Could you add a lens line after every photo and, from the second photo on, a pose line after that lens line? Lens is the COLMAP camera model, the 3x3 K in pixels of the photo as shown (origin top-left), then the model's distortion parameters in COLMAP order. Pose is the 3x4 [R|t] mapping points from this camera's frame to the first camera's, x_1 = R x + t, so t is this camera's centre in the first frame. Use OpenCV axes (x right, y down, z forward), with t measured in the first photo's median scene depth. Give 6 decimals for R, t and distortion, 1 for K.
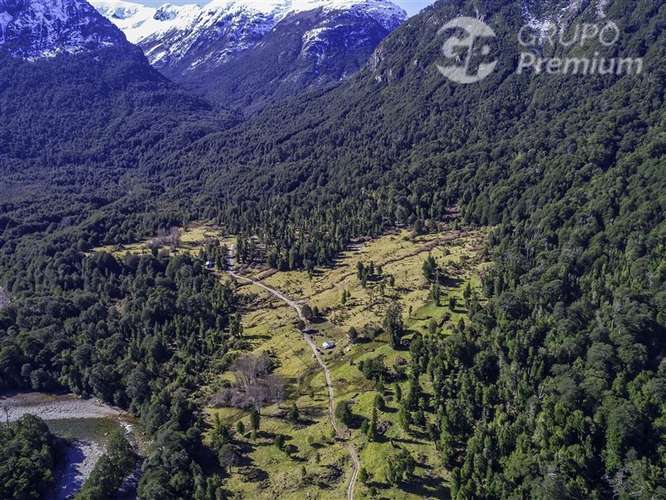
lens RADIAL K [[500.2, 0, 333.0], [0, 500.2, 250.0], [0, 0, 1]] dist [-0.025189, 0.008218]
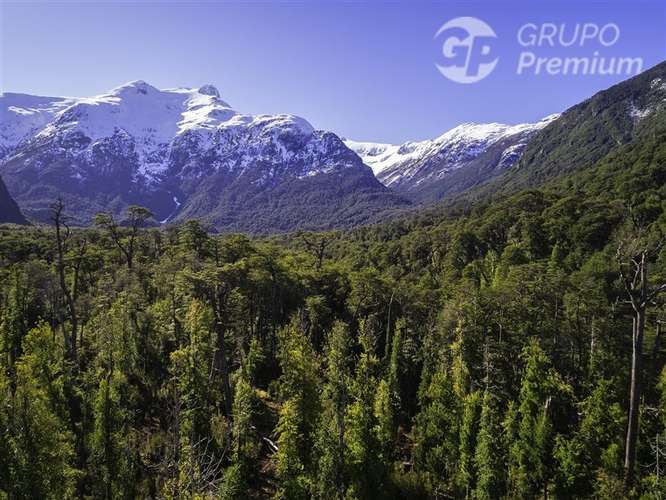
lens RADIAL K [[500.2, 0, 333.0], [0, 500.2, 250.0], [0, 0, 1]] dist [-0.025189, 0.008218]
pose [[0.882502, 0.004292, -0.470289, 0.122839], [-0.123143, 0.967181, -0.222252, 0.097560], [0.453901, 0.254051, 0.854068, -0.128241]]
